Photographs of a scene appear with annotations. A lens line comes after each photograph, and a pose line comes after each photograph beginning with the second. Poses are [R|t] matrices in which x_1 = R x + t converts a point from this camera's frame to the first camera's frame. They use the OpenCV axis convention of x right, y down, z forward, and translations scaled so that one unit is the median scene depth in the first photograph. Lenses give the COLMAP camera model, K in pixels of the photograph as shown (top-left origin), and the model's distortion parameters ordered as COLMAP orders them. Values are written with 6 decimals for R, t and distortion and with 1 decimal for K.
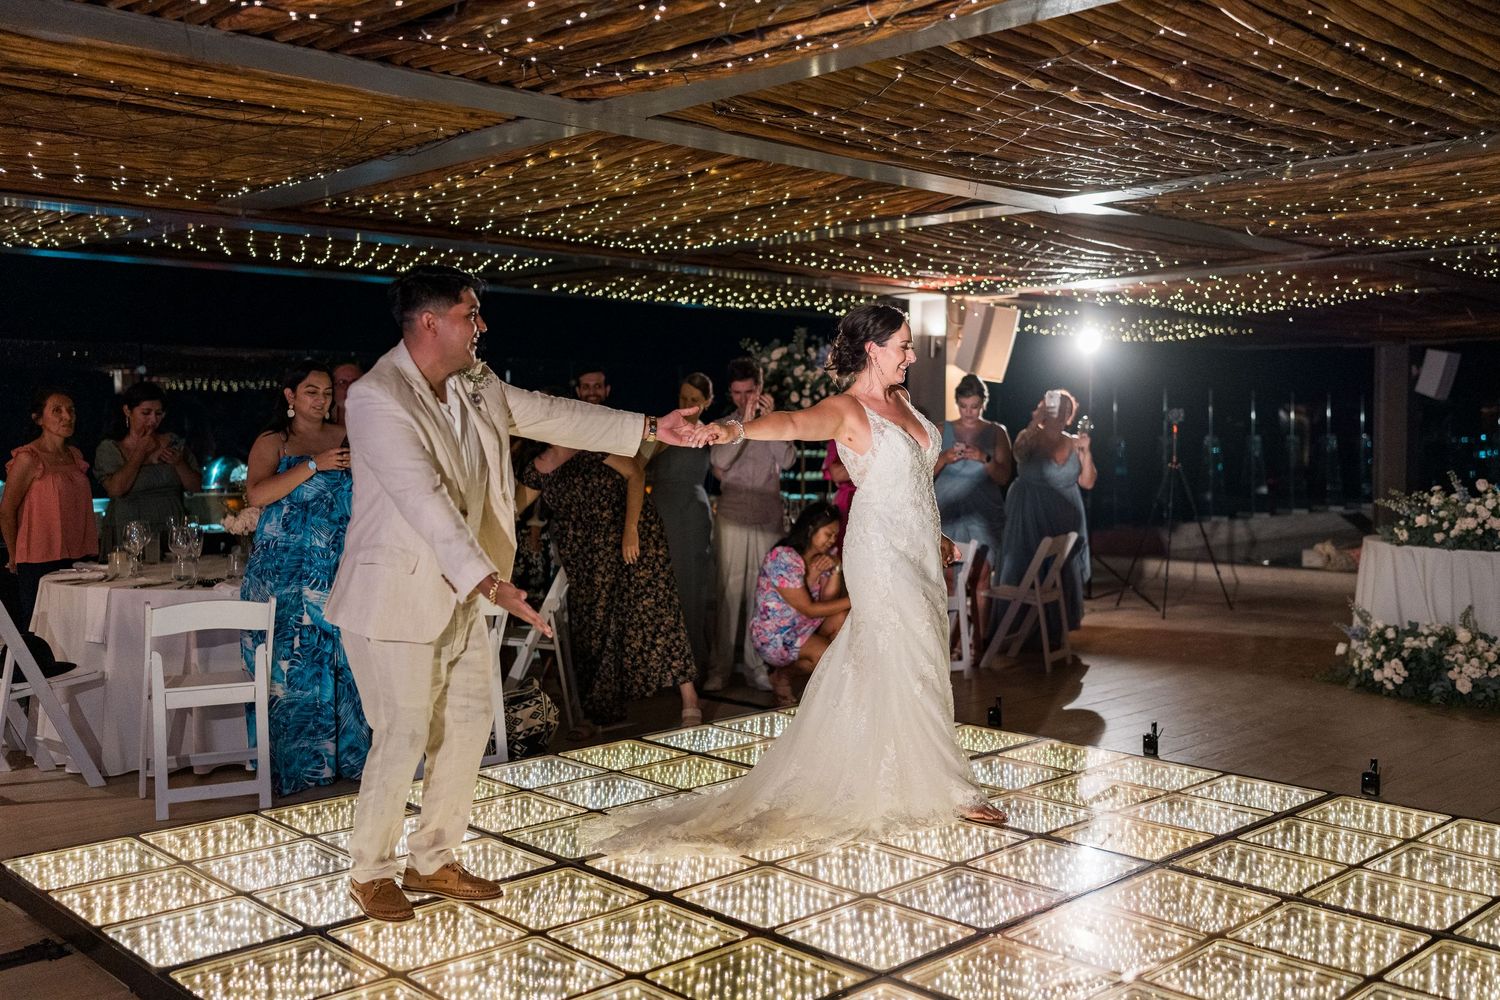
lens RADIAL K [[1450.0, 0, 750.0], [0, 1450.0, 500.0], [0, 0, 1]] dist [0.004737, -0.001811]
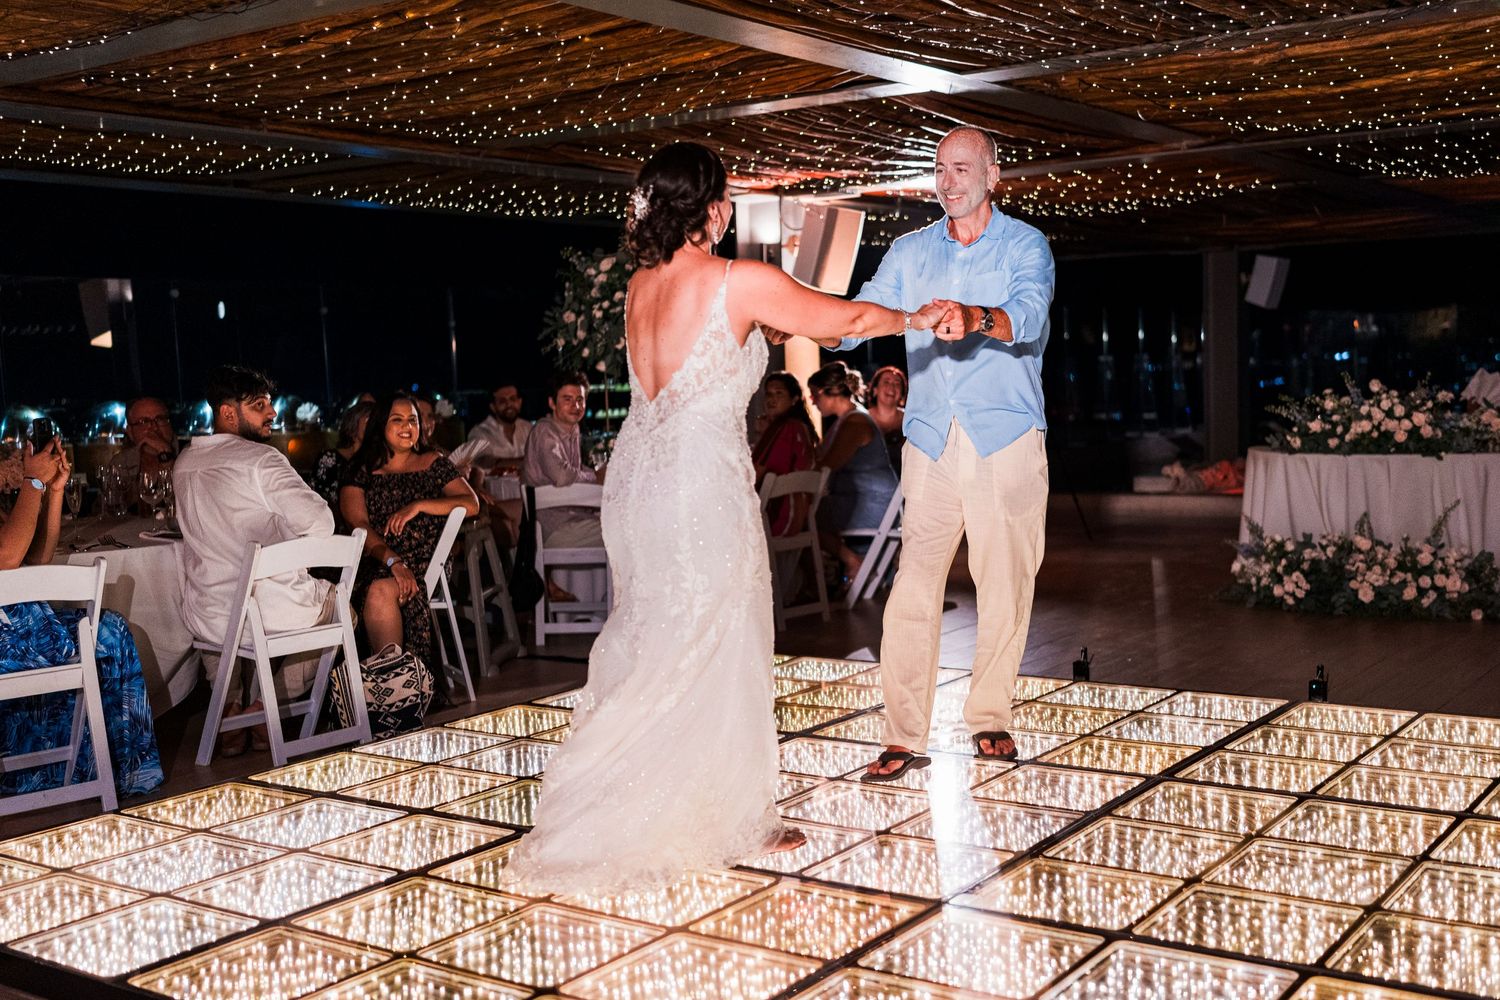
lens RADIAL K [[1682.1, 0, 800.8], [0, 1682.1, 560.4], [0, 0, 1]] dist [0.002437, 0.006898]
pose [[0.978255, -0.053560, 0.200373, -0.139783], [0.041008, 0.996958, 0.066283, 0.023161], [-0.203313, -0.056625, 0.977475, -0.016761]]
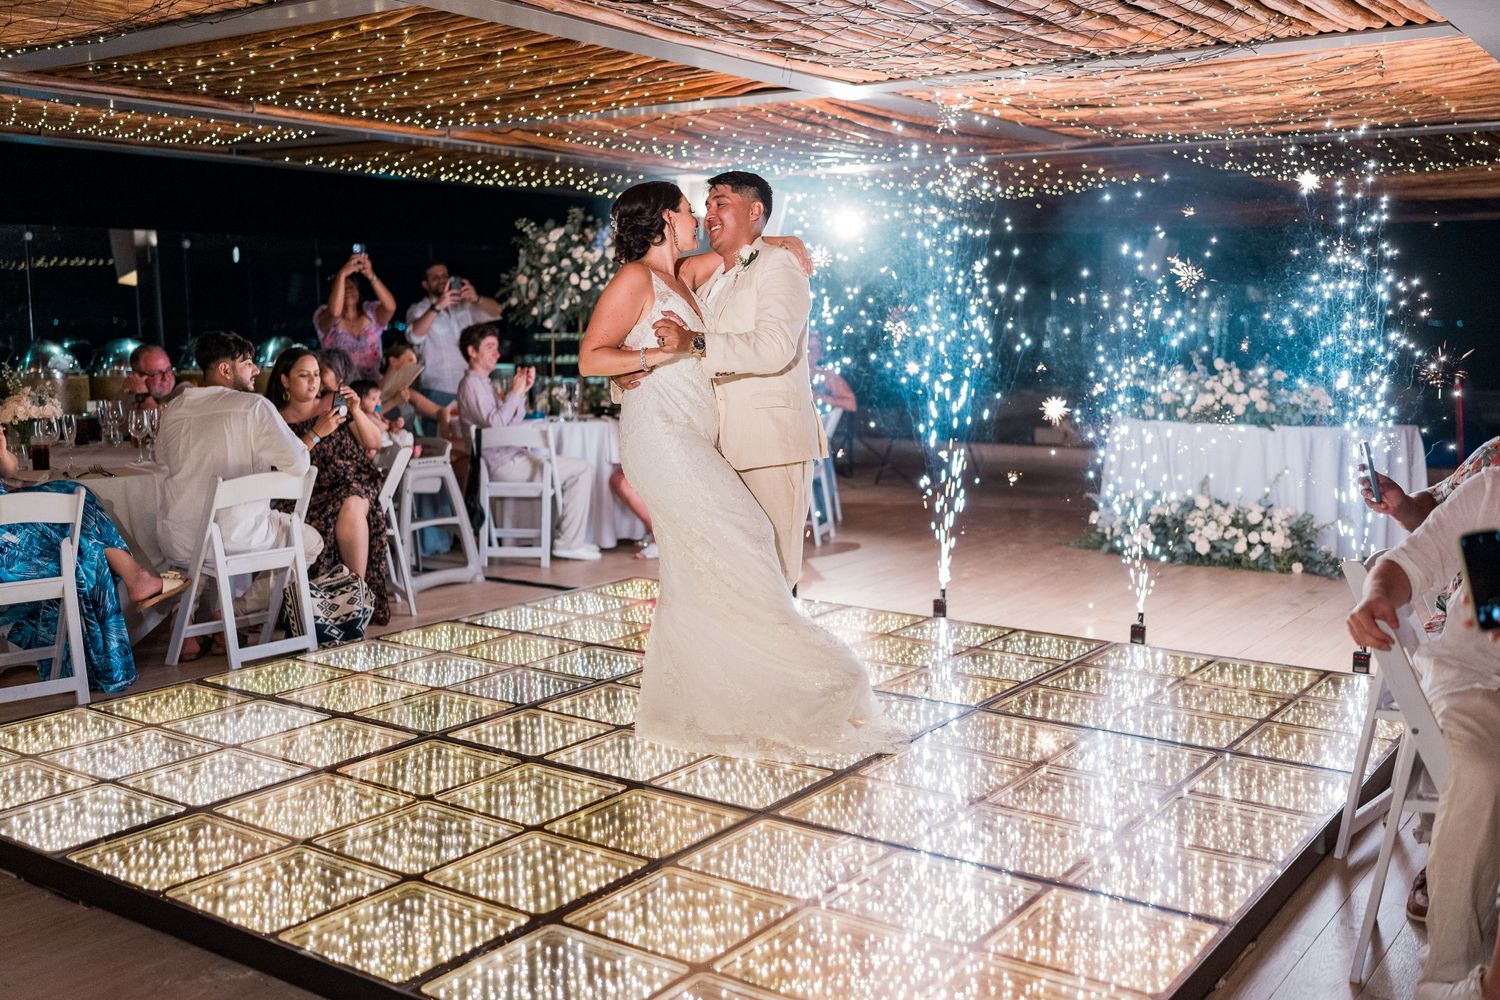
lens RADIAL K [[1498.8, 0, 750.0], [0, 1498.8, 500.0], [0, 0, 1]] dist [-0.000234, 0.015930]
pose [[0.981396, -0.022864, 0.190629, -0.088826], [0.008186, 0.996964, 0.077433, 0.002214], [-0.191821, -0.074432, 0.978603, -0.064064]]
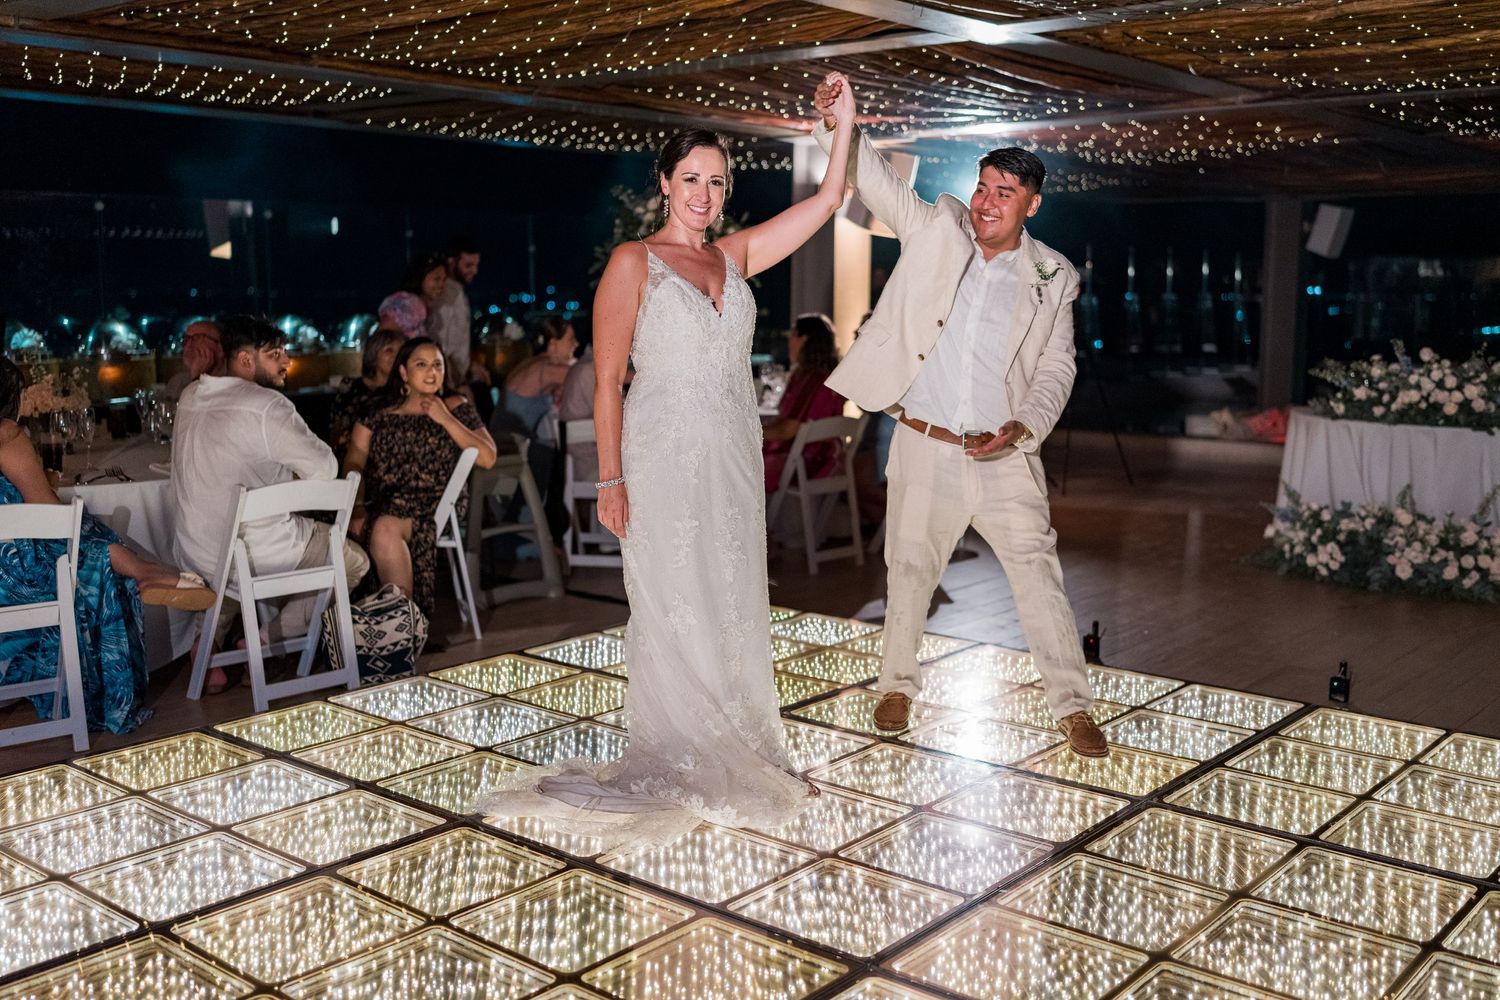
lens RADIAL K [[1520.5, 0, 740.1], [0, 1520.5, 488.5], [0, 0, 1]] dist [0.001965, 0.007447]
pose [[0.994563, -0.009523, 0.103704, -0.048042], [0.000606, 0.996322, 0.085681, -0.013065], [-0.104138, -0.085152, 0.990911, 0.116892]]
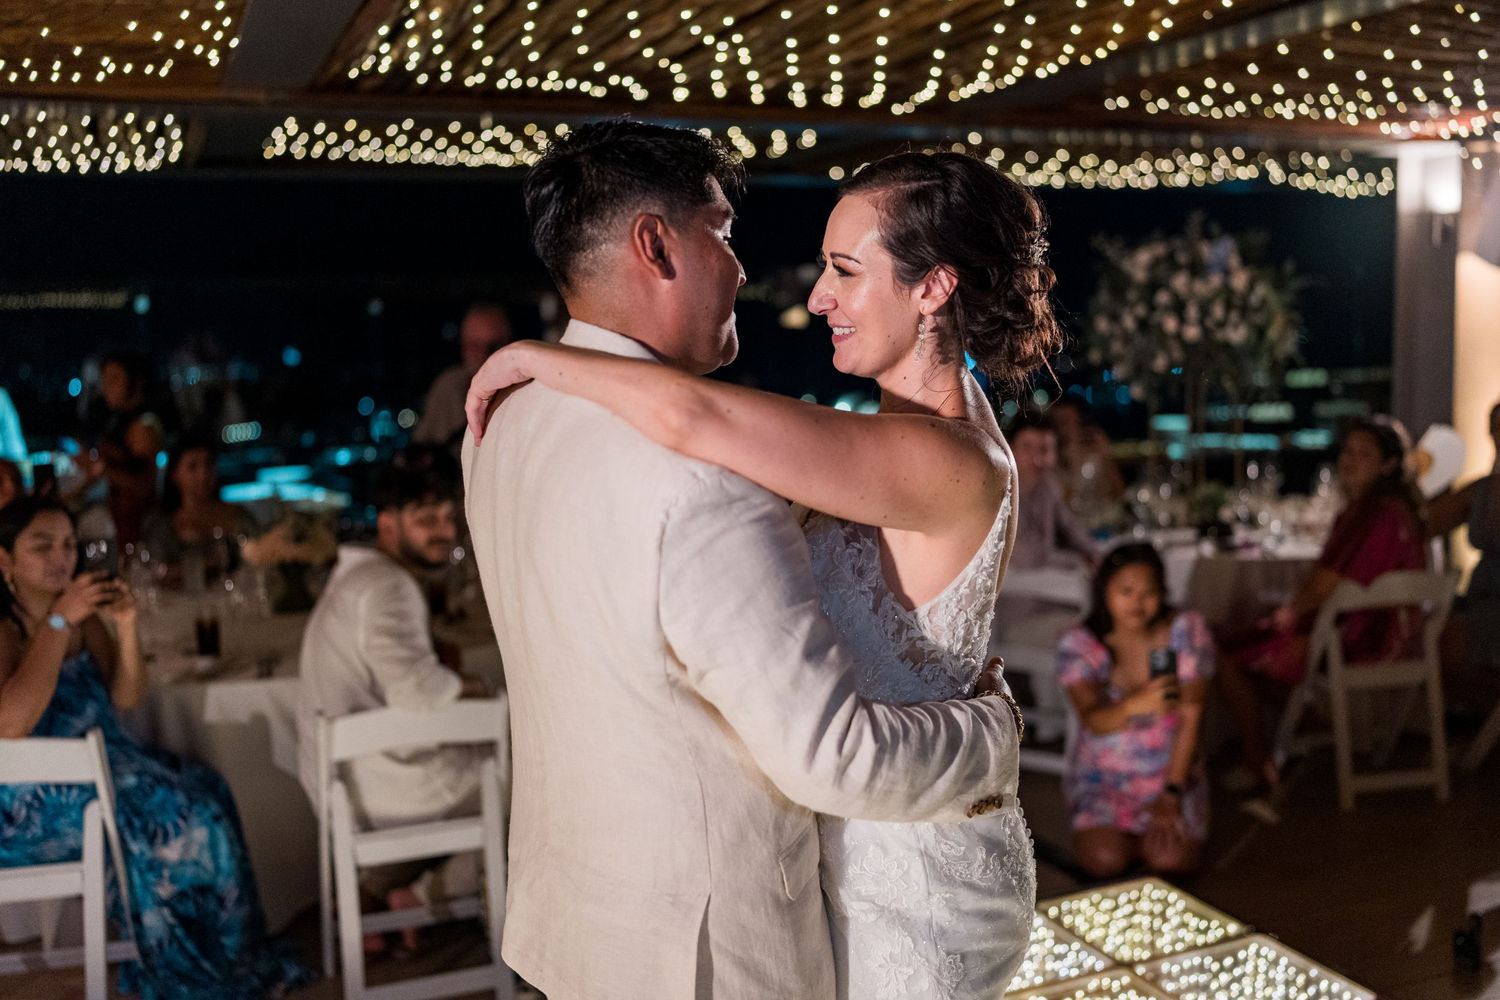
lens RADIAL K [[1498.8, 0, 750.0], [0, 1498.8, 500.0], [0, 0, 1]] dist [-0.000234, 0.015930]
pose [[0.938480, 0.016846, -0.344923, 0.150672], [0.008673, 0.997345, 0.072309, -0.076614], [0.345225, -0.070852, 0.935842, 0.563813]]
